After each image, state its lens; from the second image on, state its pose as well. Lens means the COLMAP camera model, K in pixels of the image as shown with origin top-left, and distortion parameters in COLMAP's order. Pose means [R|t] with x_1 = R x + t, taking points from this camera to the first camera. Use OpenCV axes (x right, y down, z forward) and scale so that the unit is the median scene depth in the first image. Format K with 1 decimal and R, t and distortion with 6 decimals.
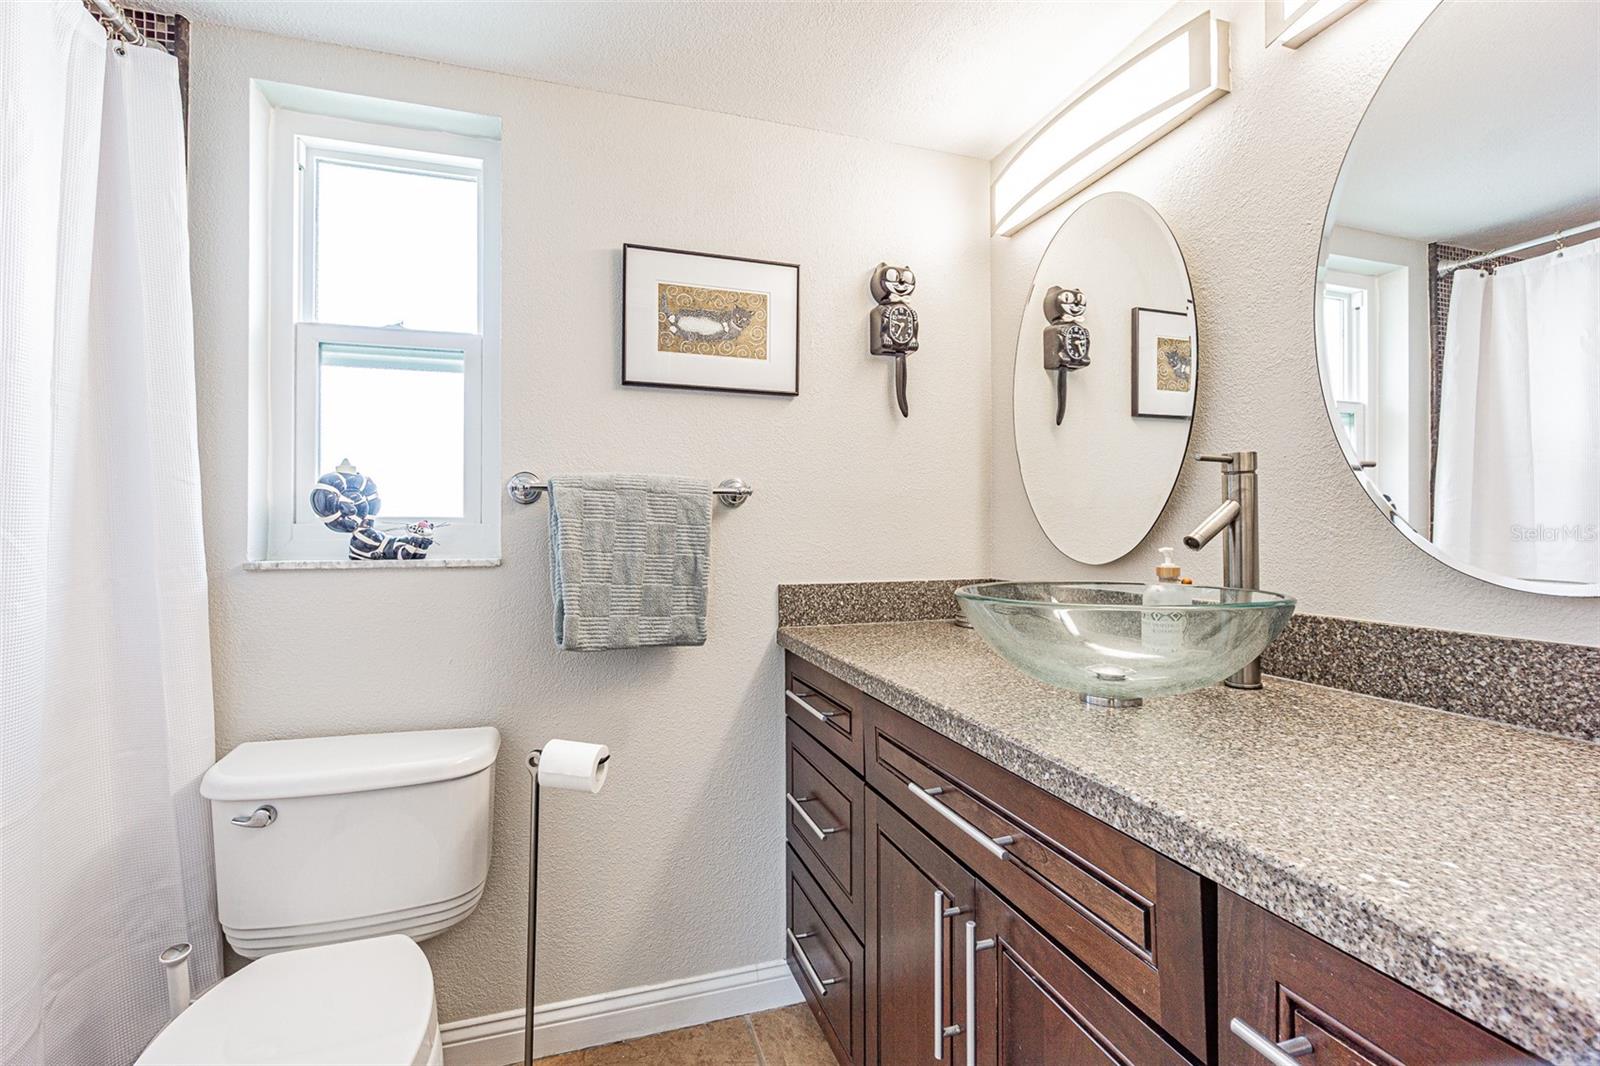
lens RADIAL K [[690.2, 0, 796.6], [0, 690.2, 529.9], [0, 0, 1]] dist [-0.005108, 0.000300]
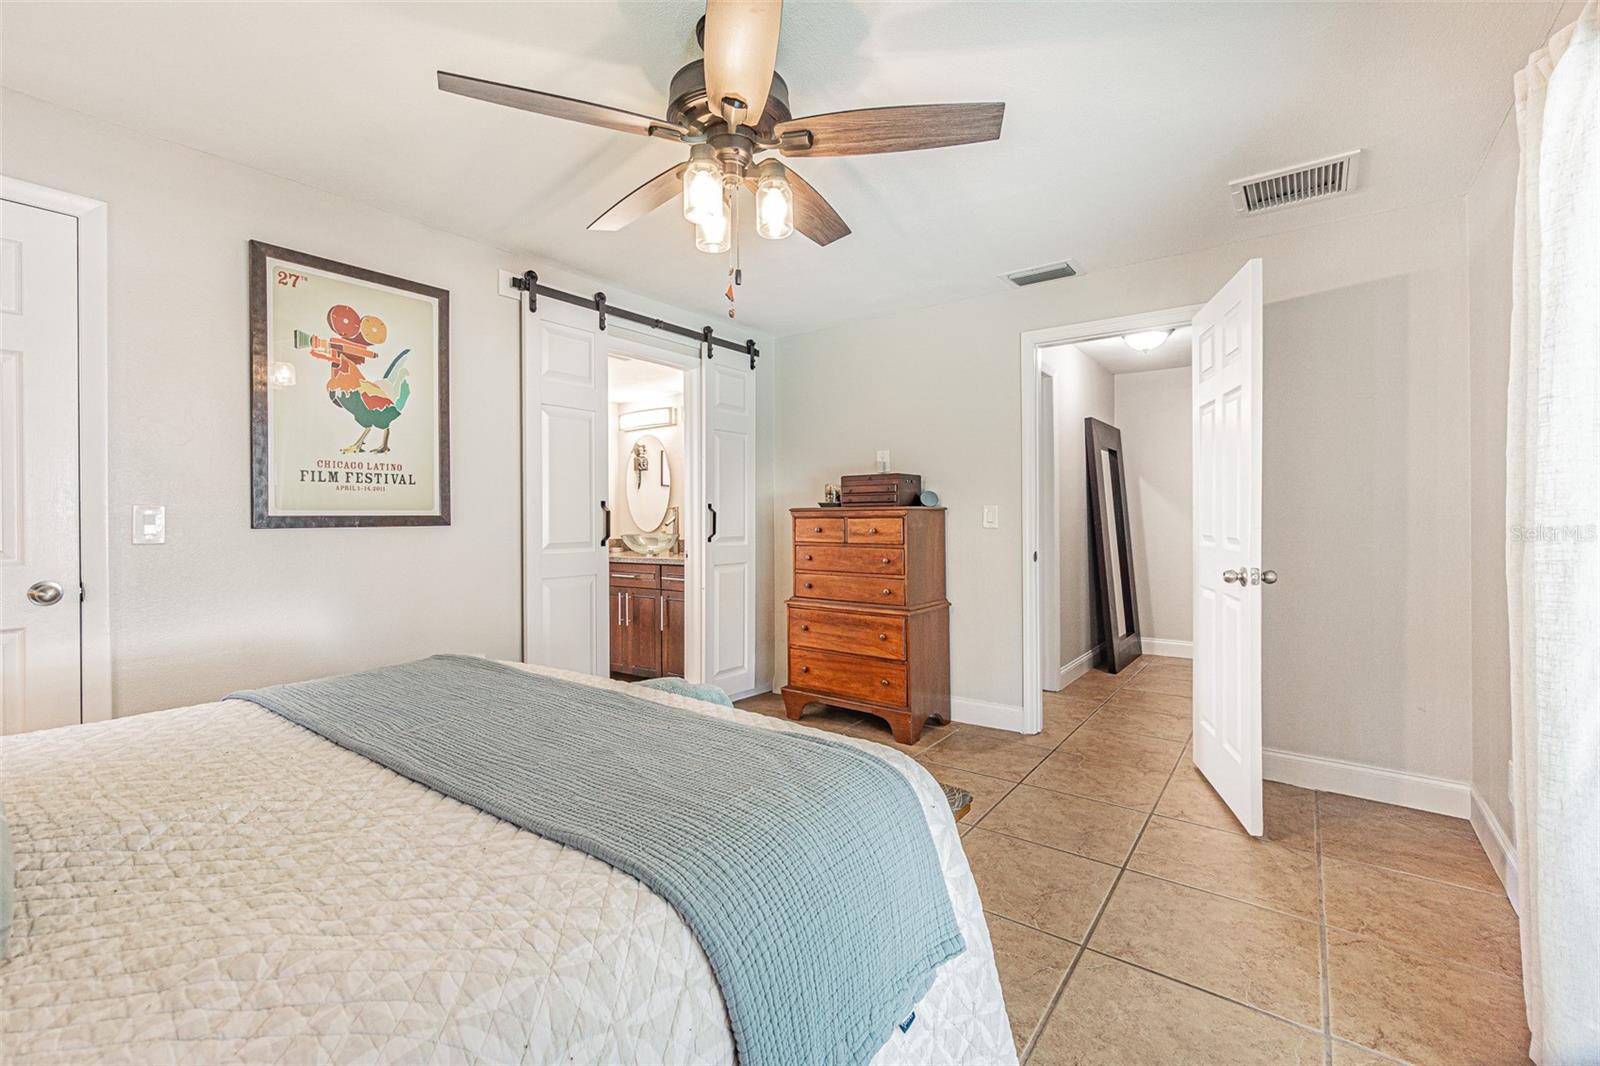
lens RADIAL K [[690.2, 0, 800.3], [0, 690.2, 526.5], [0, 0, 1]] dist [-0.005108, 0.000300]
pose [[0.819523, -0.008566, 0.572983, -0.818806], [0.006310, 0.999963, 0.005924, 0.004108], [-0.573012, -0.001239, 0.819546, -1.995651]]
